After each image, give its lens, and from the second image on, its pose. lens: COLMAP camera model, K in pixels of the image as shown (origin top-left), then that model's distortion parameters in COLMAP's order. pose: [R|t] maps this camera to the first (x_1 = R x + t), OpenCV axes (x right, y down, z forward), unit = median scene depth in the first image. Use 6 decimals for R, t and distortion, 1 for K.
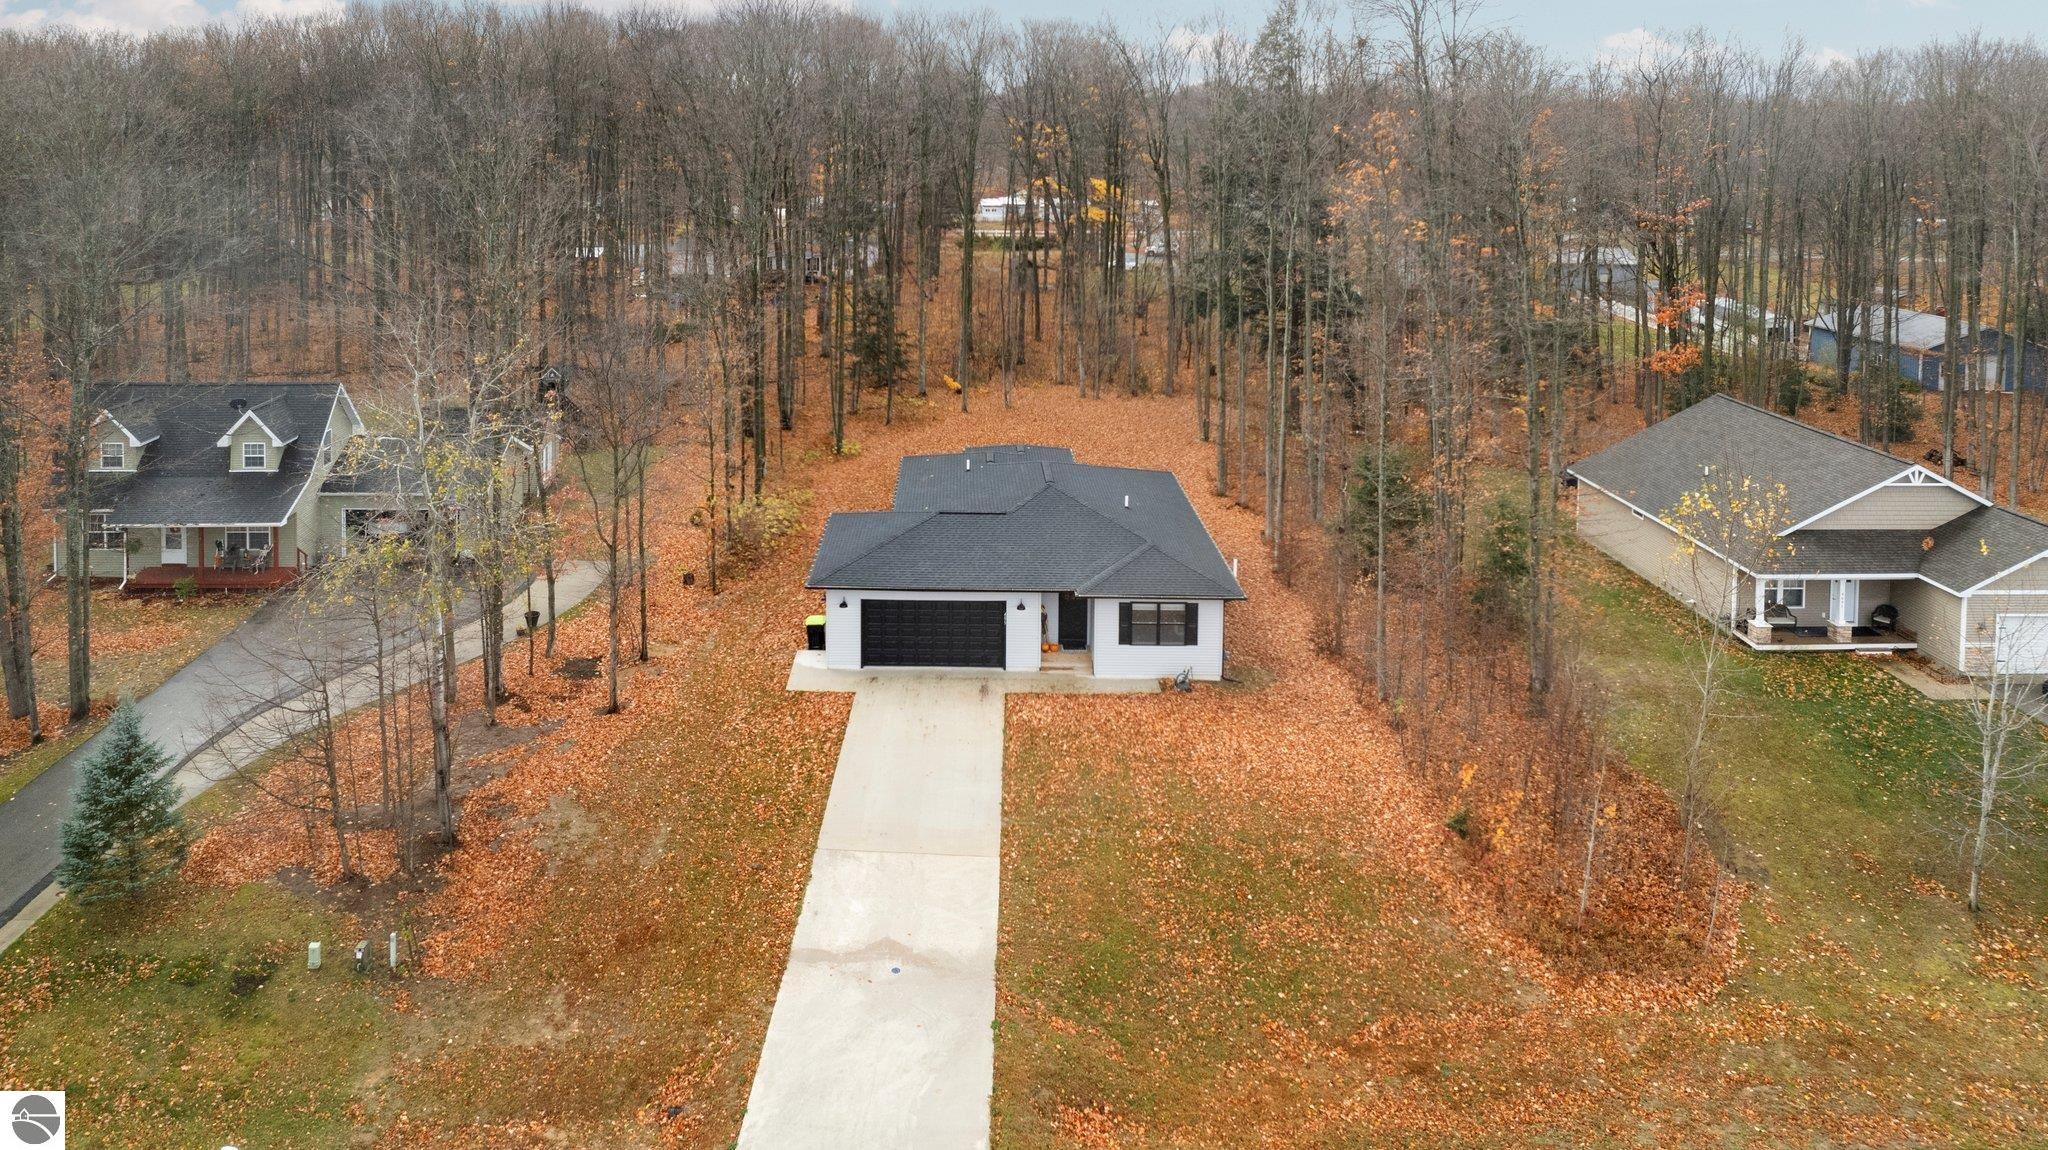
lens RADIAL K [[1373.3, 0, 945.5], [0, 1373.3, 219.1], [0, 0, 1]] dist [-0.023097, 0.003424]
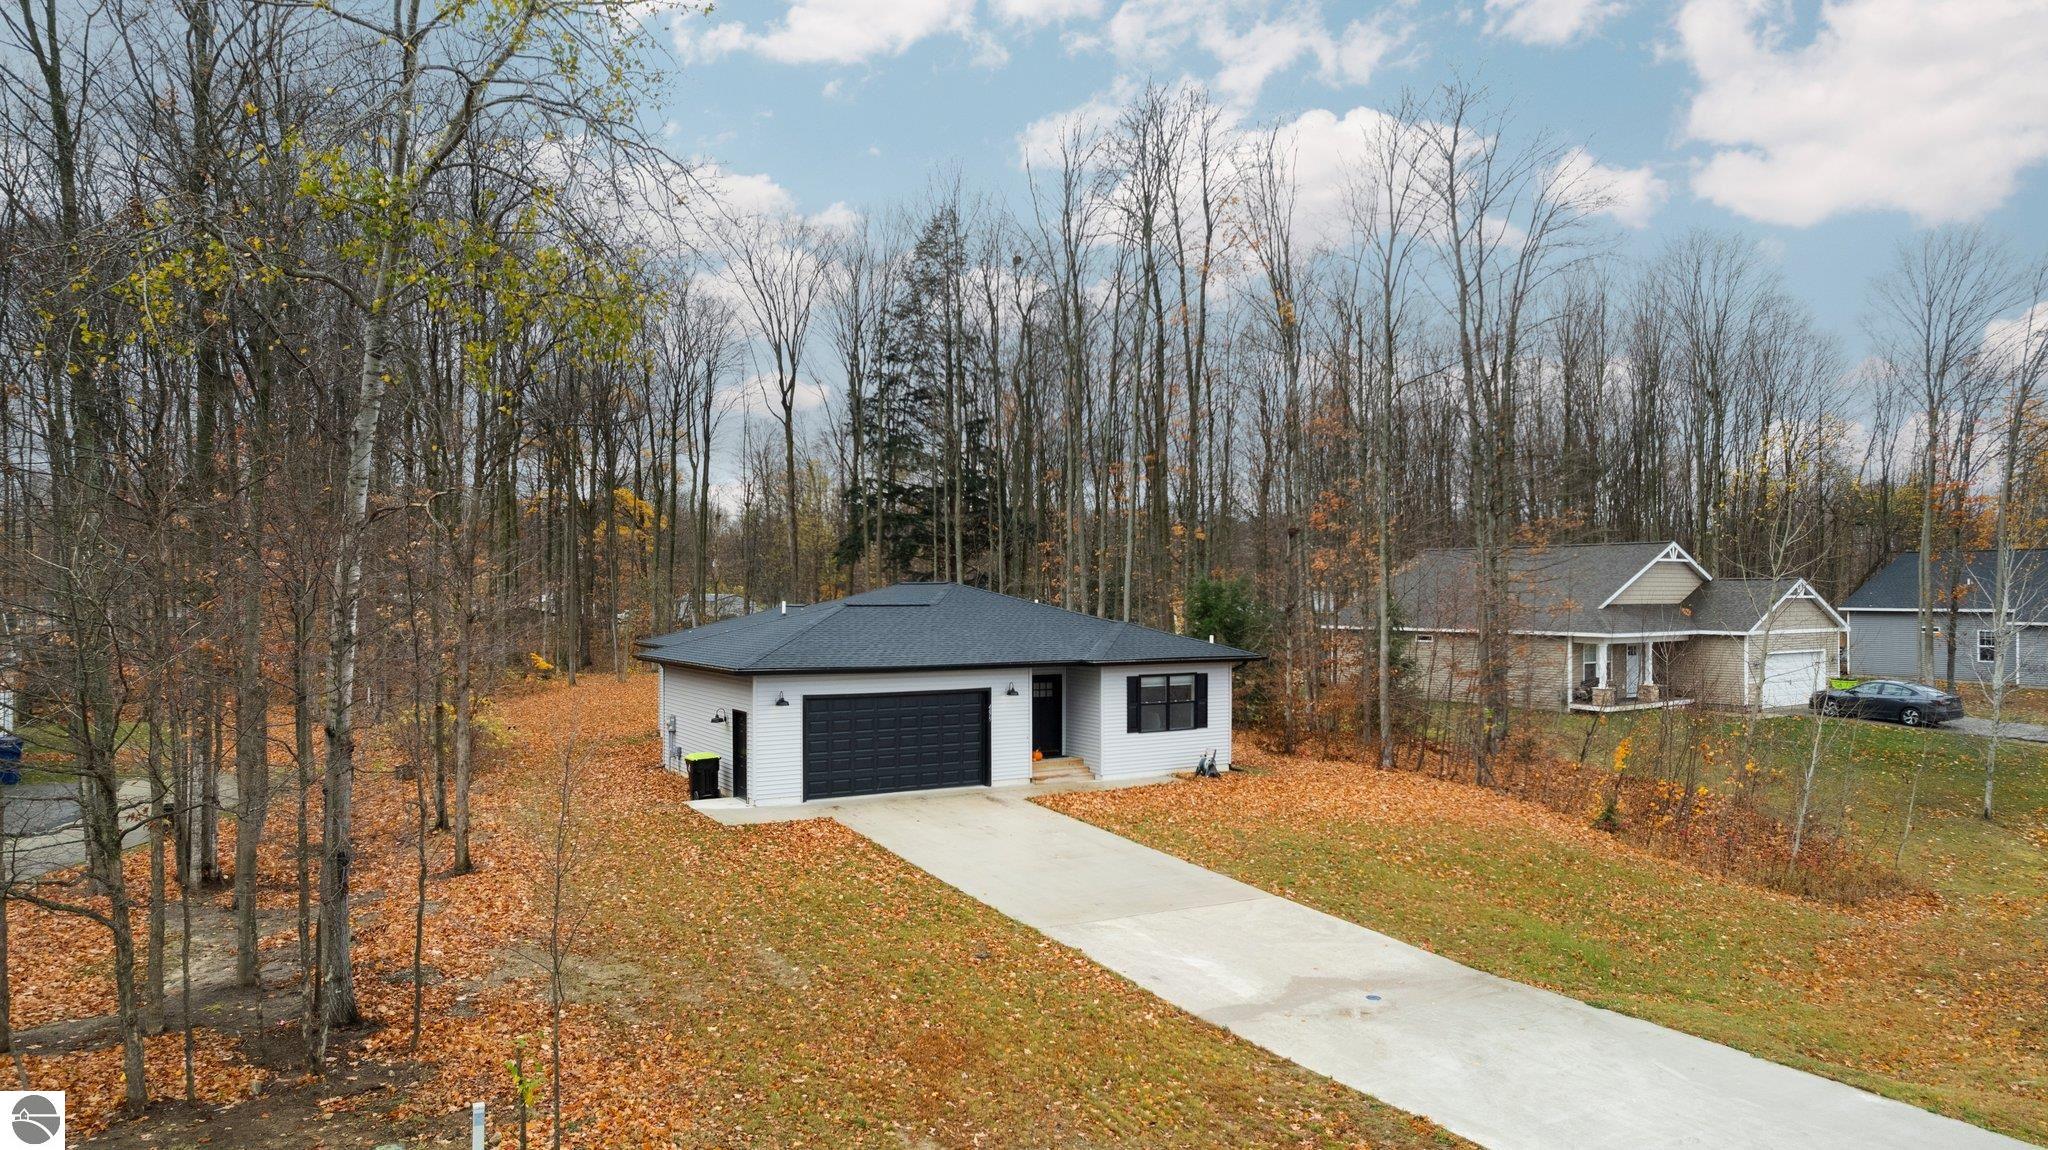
lens RADIAL K [[1310.0, 0, 1037.4], [0, 1310.0, 581.7], [0, 0, 1]] dist [-0.081516, 0.078742]
pose [[0.840285, 0.002939, 0.542136, -0.317210], [0.042746, 0.996513, -0.071657, 0.278366], [-0.540457, 0.083386, 0.837230, 0.408407]]
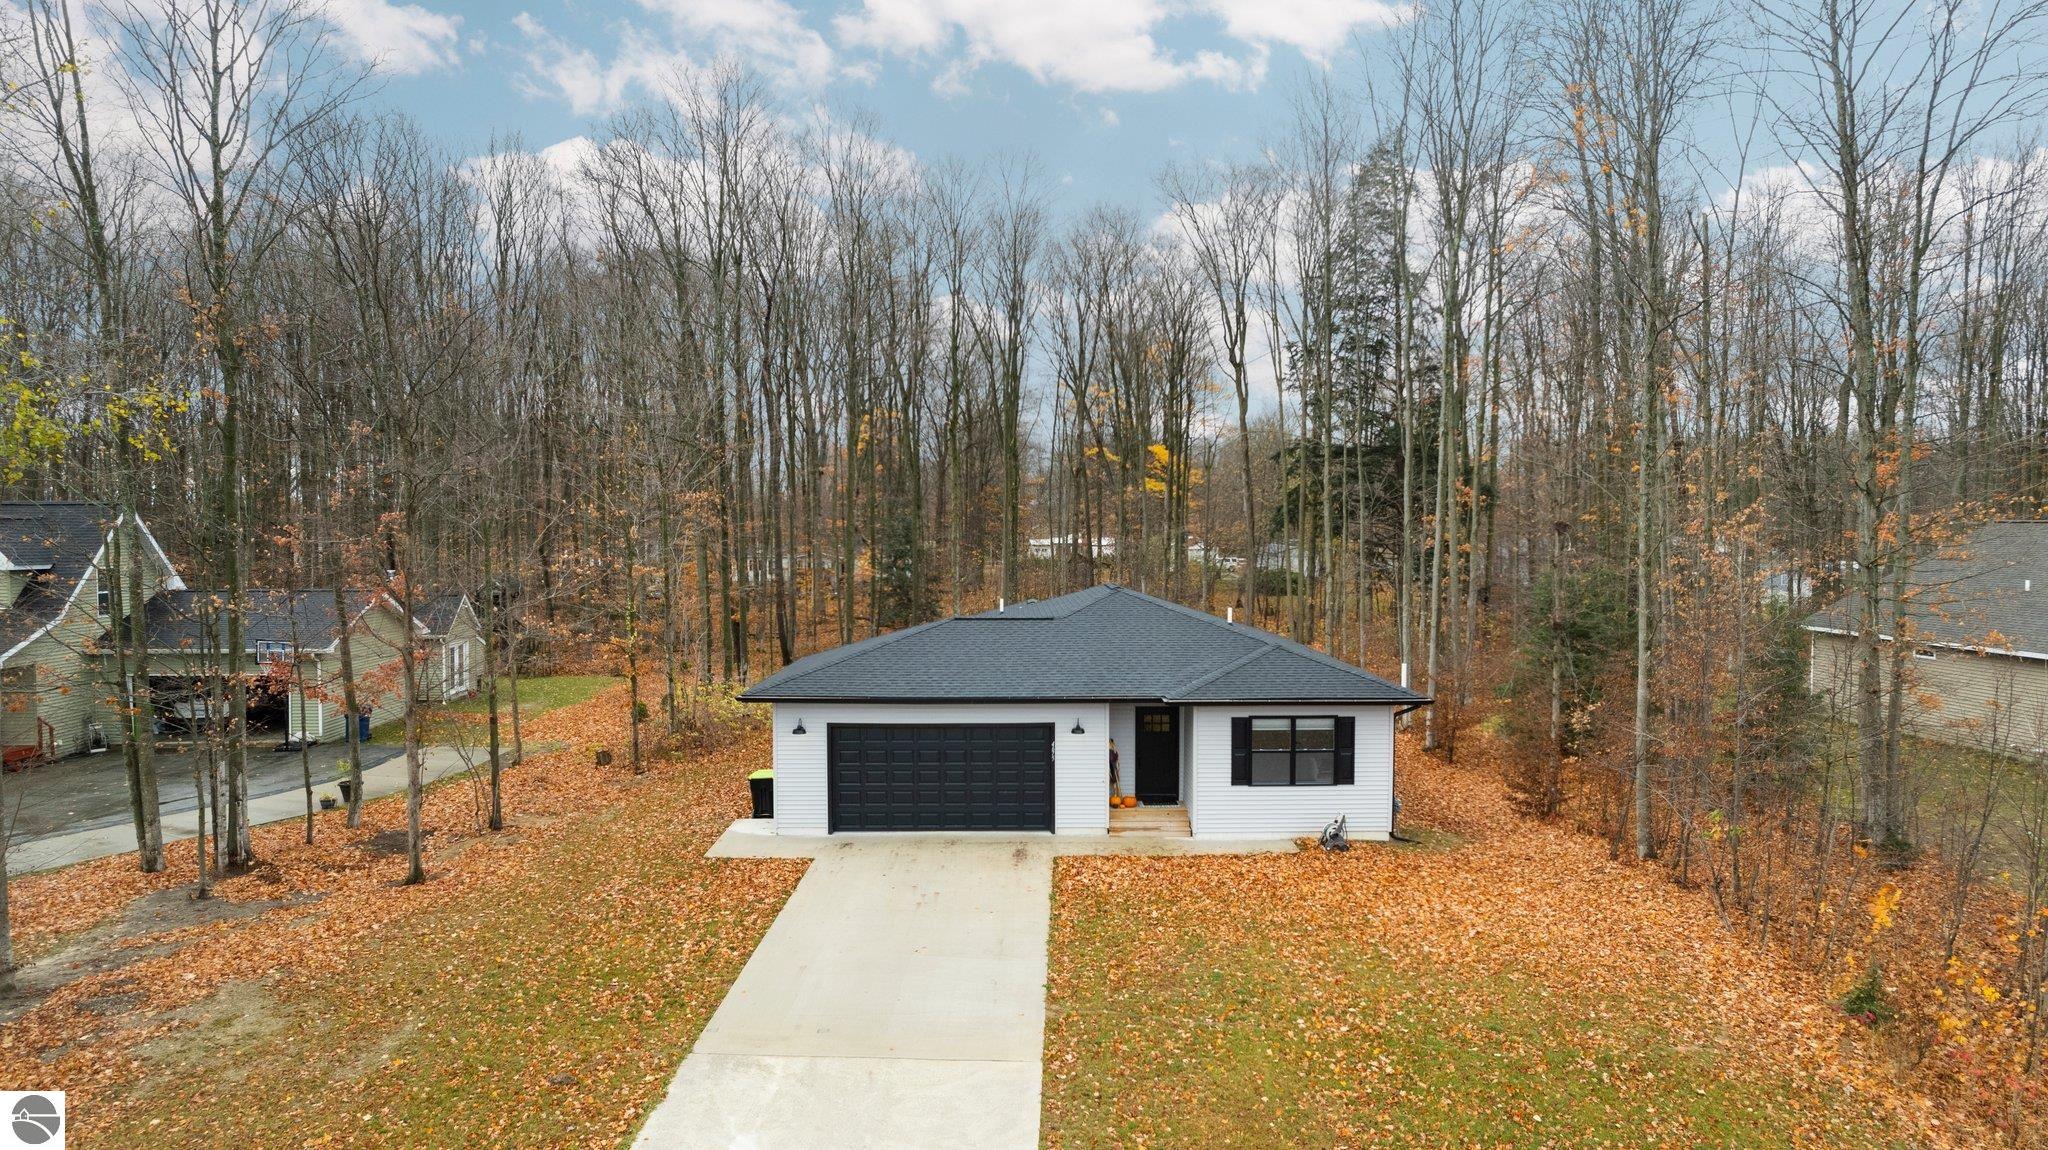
lens RADIAL K [[1310.0, 0, 1037.4], [0, 1310.0, 581.7], [0, 0, 1]] dist [-0.081516, 0.078742]
pose [[0.999569, -0.005903, 0.028768, 0.019411], [0.006823, 0.999466, -0.031968, 0.236576], [-0.028564, 0.032151, 0.999075, 0.396455]]
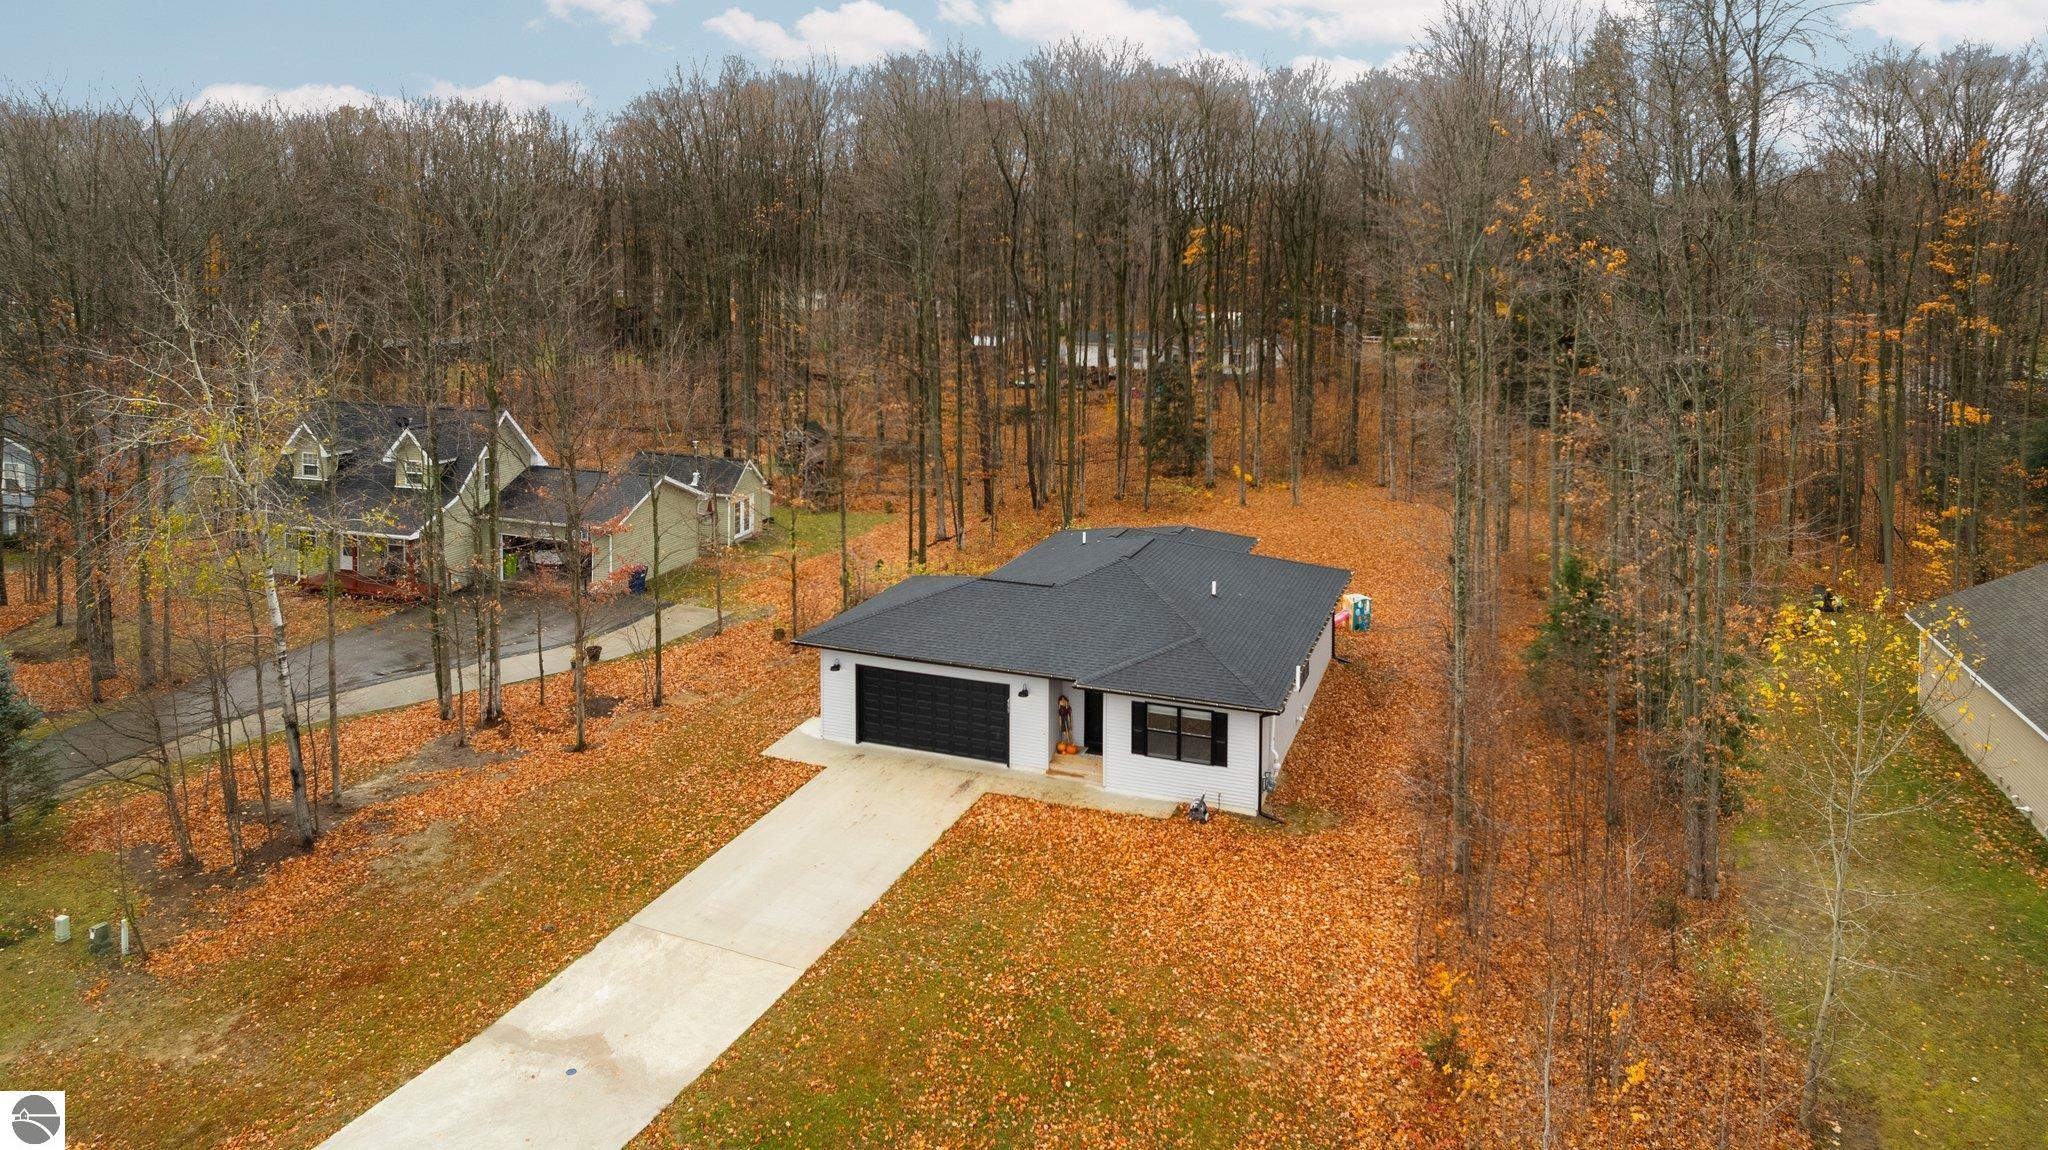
lens RADIAL K [[1368.2, 0, 1008.6], [0, 1368.2, 304.3], [0, 0, 1]] dist [-0.029301, 0.005382]
pose [[0.939703, 0.020031, -0.341405, 0.331487], [-0.029492, 0.999311, -0.022545, 0.064981], [0.340718, 0.031255, 0.939646, 0.207400]]
